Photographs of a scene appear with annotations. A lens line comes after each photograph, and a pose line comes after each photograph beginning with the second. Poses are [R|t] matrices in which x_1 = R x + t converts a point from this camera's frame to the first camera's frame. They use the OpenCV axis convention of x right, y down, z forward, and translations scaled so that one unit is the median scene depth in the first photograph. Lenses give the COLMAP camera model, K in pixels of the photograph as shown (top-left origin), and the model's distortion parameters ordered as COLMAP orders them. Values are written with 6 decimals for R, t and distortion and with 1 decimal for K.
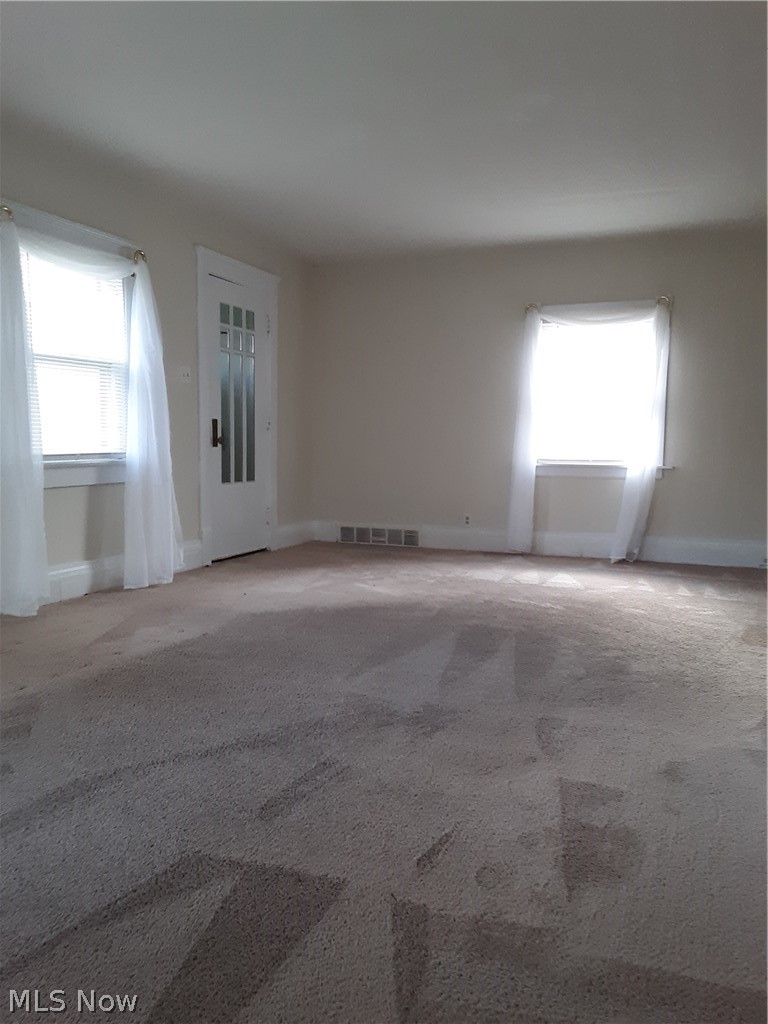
lens RADIAL K [[842.5, 0, 384.0], [0, 842.5, 512.0], [0, 0, 1]] dist [0.099572, -0.187594]
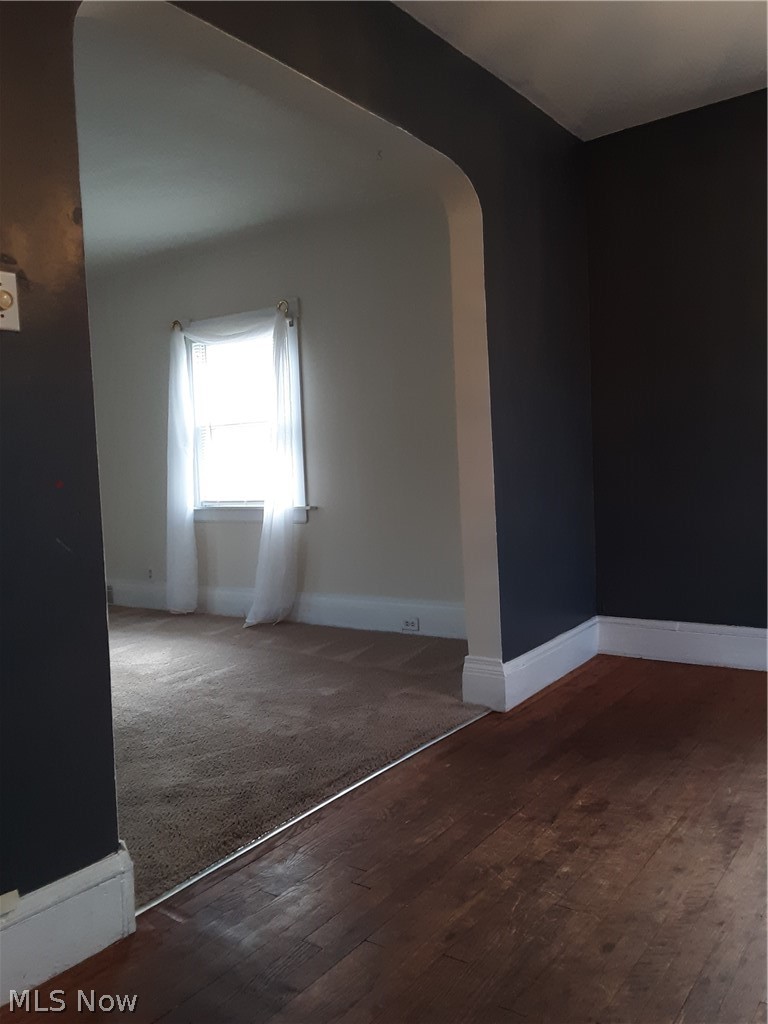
lens RADIAL K [[842.5, 0, 384.0], [0, 842.5, 512.0], [0, 0, 1]] dist [0.099572, -0.187594]
pose [[0.969739, -0.028990, -0.242417, 0.583904], [0.017611, 0.998645, -0.048976, -0.006967], [0.243509, 0.043225, 0.968935, 0.225172]]
